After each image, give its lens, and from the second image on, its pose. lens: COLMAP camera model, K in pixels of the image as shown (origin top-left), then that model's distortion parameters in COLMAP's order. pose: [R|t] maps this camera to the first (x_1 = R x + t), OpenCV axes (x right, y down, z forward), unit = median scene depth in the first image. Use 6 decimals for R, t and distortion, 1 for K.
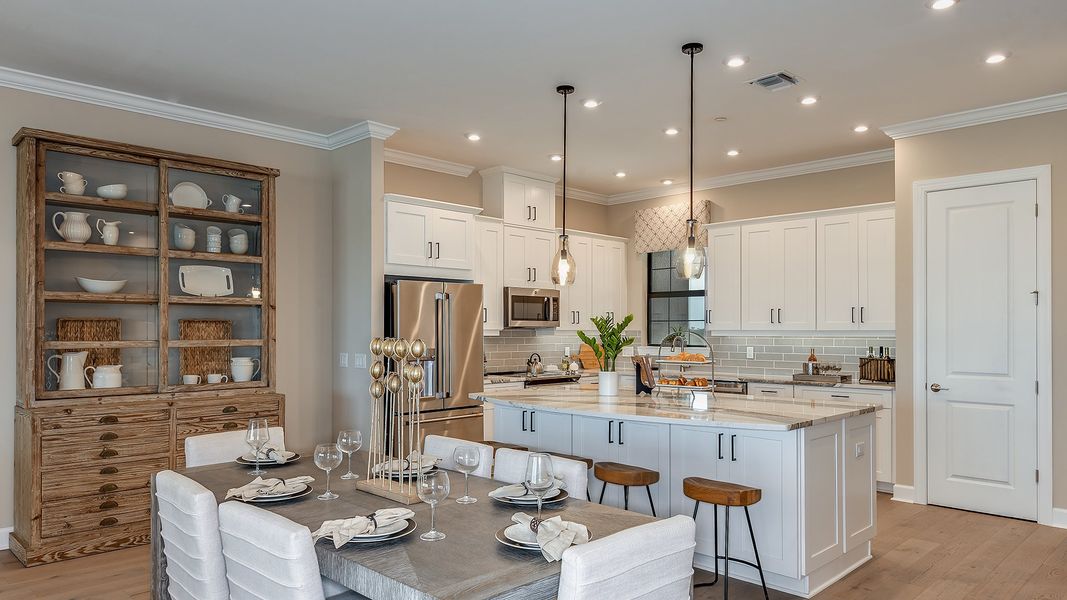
lens RADIAL K [[708.1, 0, 534.5], [0, 708.1, 321.8], [0, 0, 1]] dist [0.013673, -0.010291]
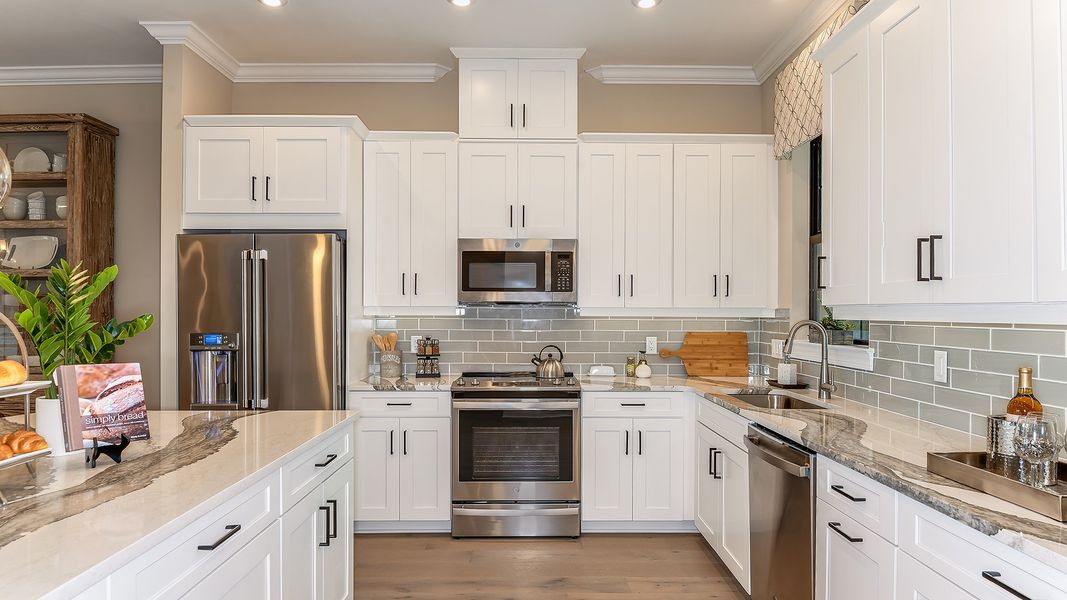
lens RADIAL K [[624.6, 0, 535.3], [0, 624.6, 311.5], [0, 0, 1]] dist [-0.030852, -0.003864]
pose [[0.713603, 0.001020, -0.700549, 0.465325], [0.004446, 0.999972, 0.005984, 0.014609], [0.700536, -0.007384, 0.713579, 0.763006]]
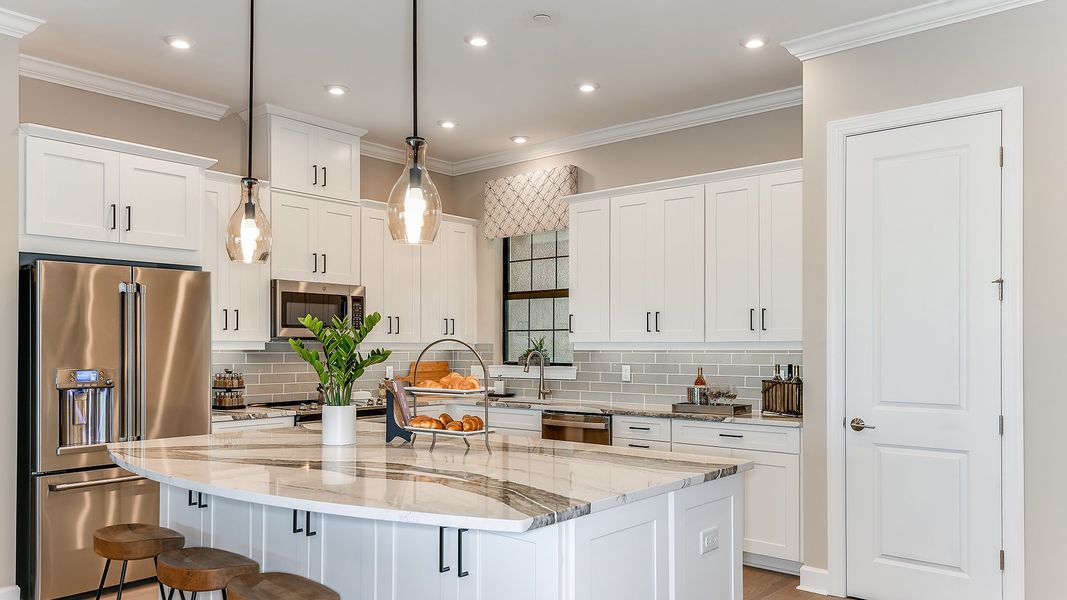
lens RADIAL K [[780.9, 0, 533.6], [0, 780.9, 339.9], [0, 0, 1]] dist [0.039003, -0.006899]
pose [[0.997090, 0.000073, 0.076228, 0.181203], [-0.000236, 0.999998, 0.002125, 0.009340], [-0.076227, -0.002137, 0.997088, 0.250533]]
